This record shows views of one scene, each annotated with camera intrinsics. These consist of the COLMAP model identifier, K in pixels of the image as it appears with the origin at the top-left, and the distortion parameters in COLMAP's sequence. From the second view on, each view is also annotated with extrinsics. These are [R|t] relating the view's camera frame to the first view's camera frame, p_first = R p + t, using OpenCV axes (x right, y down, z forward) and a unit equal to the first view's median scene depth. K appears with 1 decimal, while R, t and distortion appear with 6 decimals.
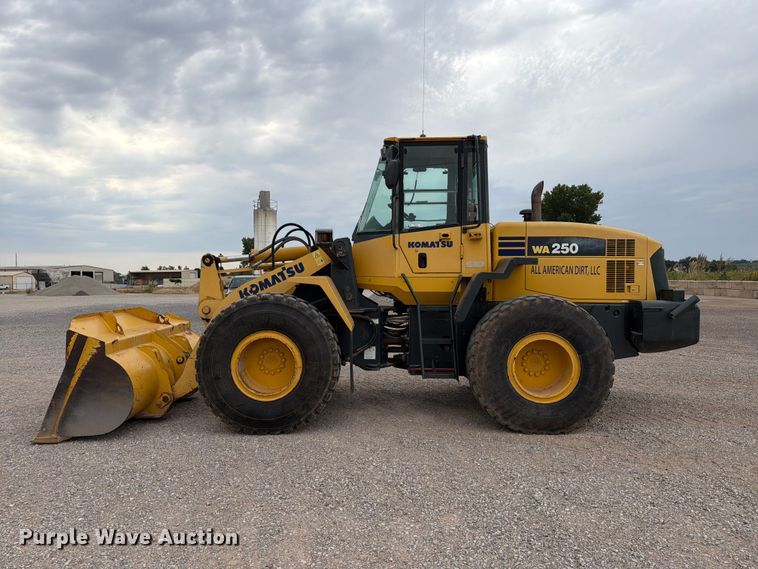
lens RADIAL K [[529.2, 0, 381.8], [0, 529.2, 289.5], [0, 0, 1]] dist [0.057259, -0.071829]
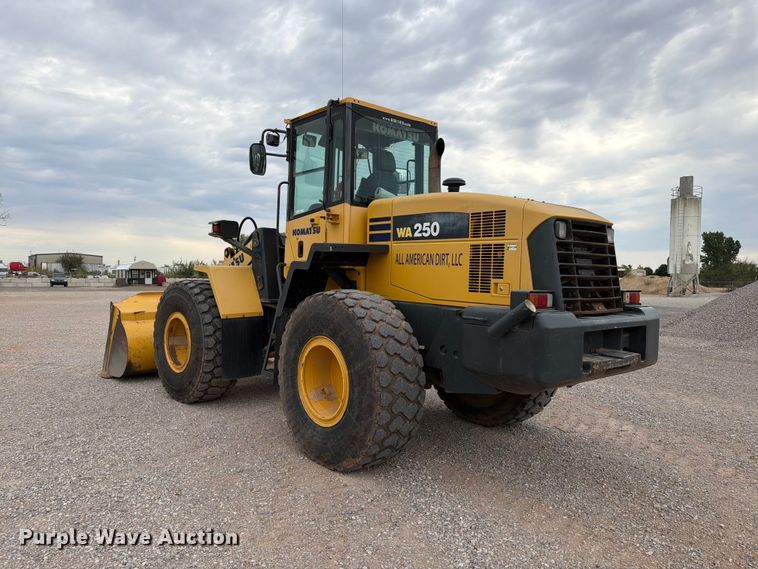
lens RADIAL K [[529.2, 0, 381.8], [0, 529.2, 289.5], [0, 0, 1]] dist [0.057259, -0.071829]
pose [[0.685640, 0.036473, -0.727026, 0.833644], [-0.034263, 0.999254, 0.017817, -0.006145], [0.727134, 0.012694, 0.686378, 0.463941]]
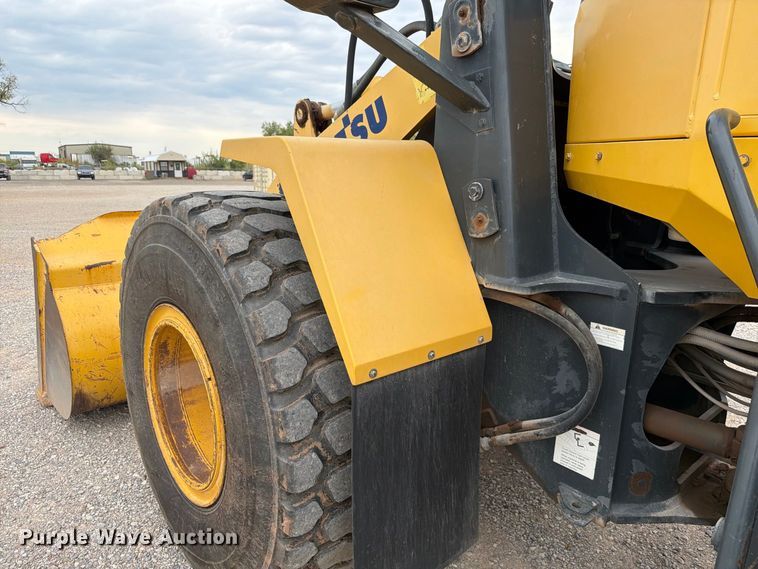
lens RADIAL K [[547.1, 0, 373.7], [0, 547.1, 299.5], [0, 0, 1]] dist [0.045715, -0.077745]
pose [[0.625122, 0.199459, -0.754612, 0.109208], [-0.036401, 0.973196, 0.227080, -0.008827], [0.779678, -0.114484, 0.615626, 0.786251]]
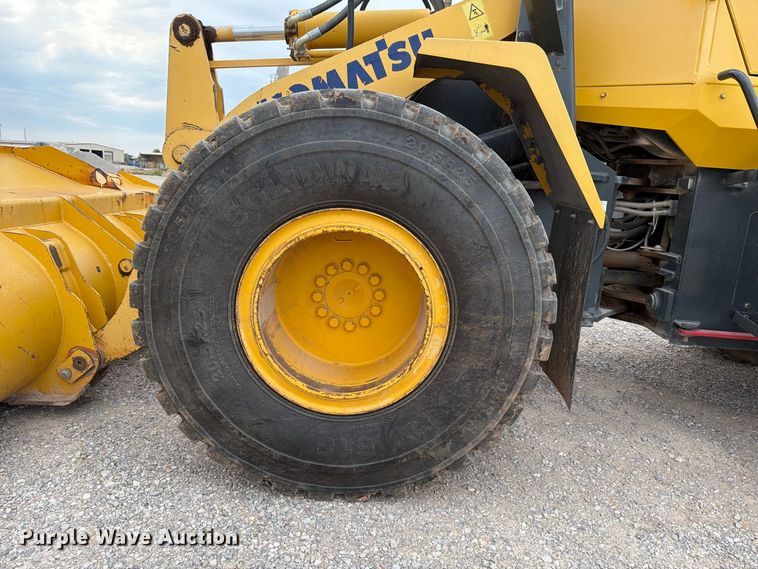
lens RADIAL K [[547.1, 0, 373.7], [0, 547.1, 299.5], [0, 0, 1]] dist [0.045715, -0.077745]
pose [[0.997054, 0.069194, -0.033090, -0.165130], [-0.061138, 0.977502, 0.201869, 0.056669], [0.046313, -0.199252, 0.978853, 0.589742]]
